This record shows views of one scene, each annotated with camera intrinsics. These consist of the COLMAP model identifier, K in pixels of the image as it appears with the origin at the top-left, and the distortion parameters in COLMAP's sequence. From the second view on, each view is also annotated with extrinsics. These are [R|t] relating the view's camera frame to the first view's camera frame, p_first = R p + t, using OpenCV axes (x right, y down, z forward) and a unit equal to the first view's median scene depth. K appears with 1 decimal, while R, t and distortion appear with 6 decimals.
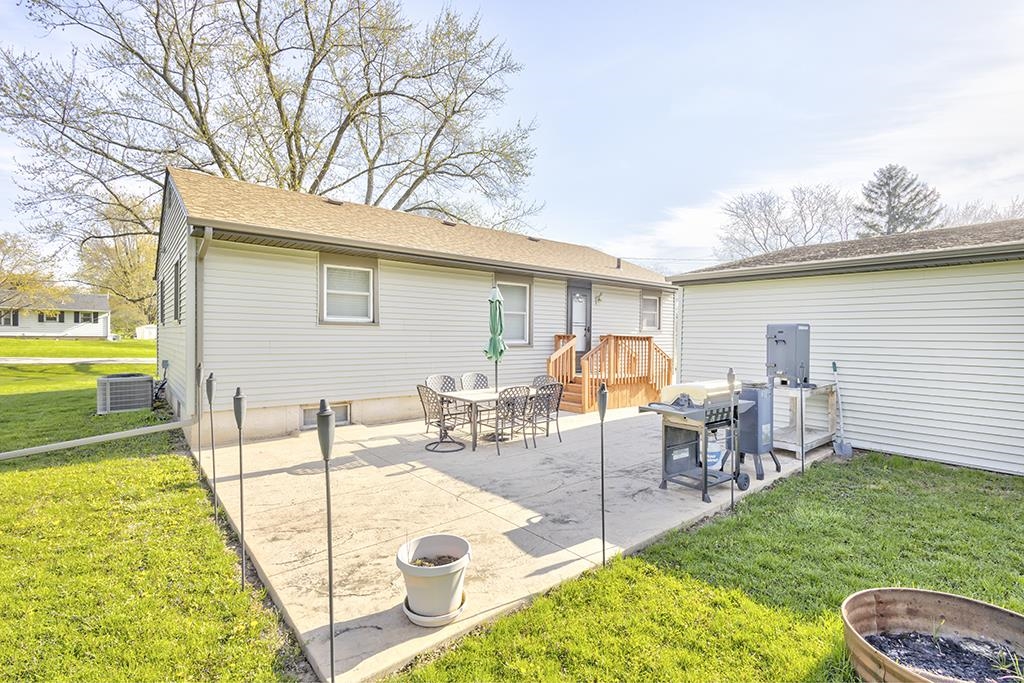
lens RADIAL K [[472.2, 0, 513.6], [0, 472.2, 338.1], [0, 0, 1]] dist [0.002334, -0.000077]
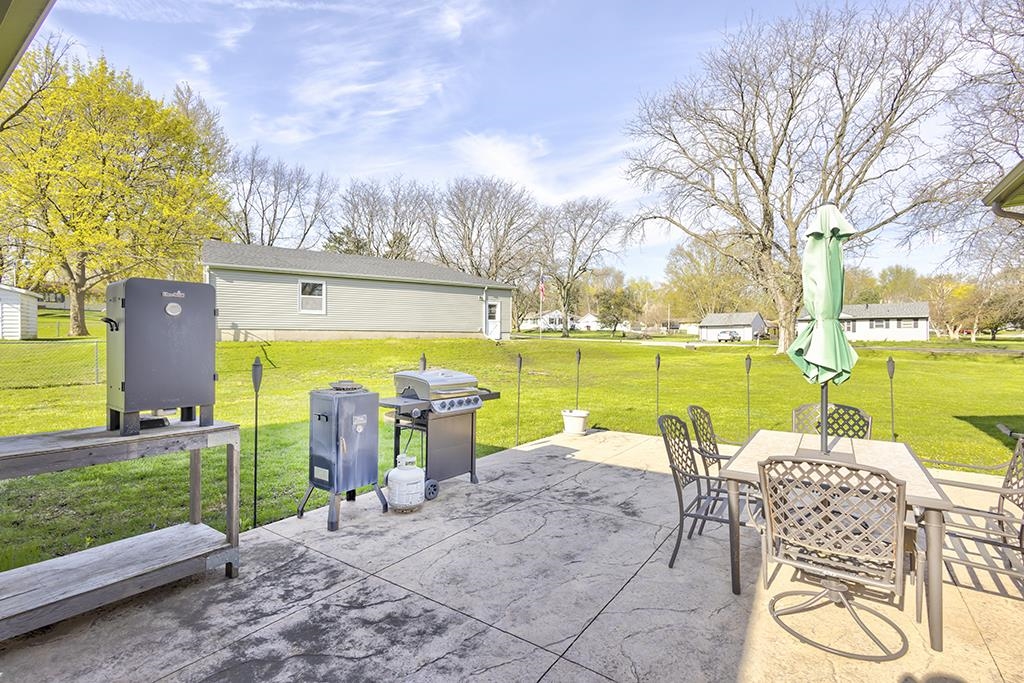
lens RADIAL K [[472.2, 0, 513.6], [0, 472.2, 338.1], [0, 0, 1]] dist [0.002334, -0.000077]
pose [[-0.963182, -0.021295, -0.268007, 0.501457], [-0.021571, 0.999765, -0.001915, 0.023455], [0.267985, 0.003937, -0.963415, 1.939709]]
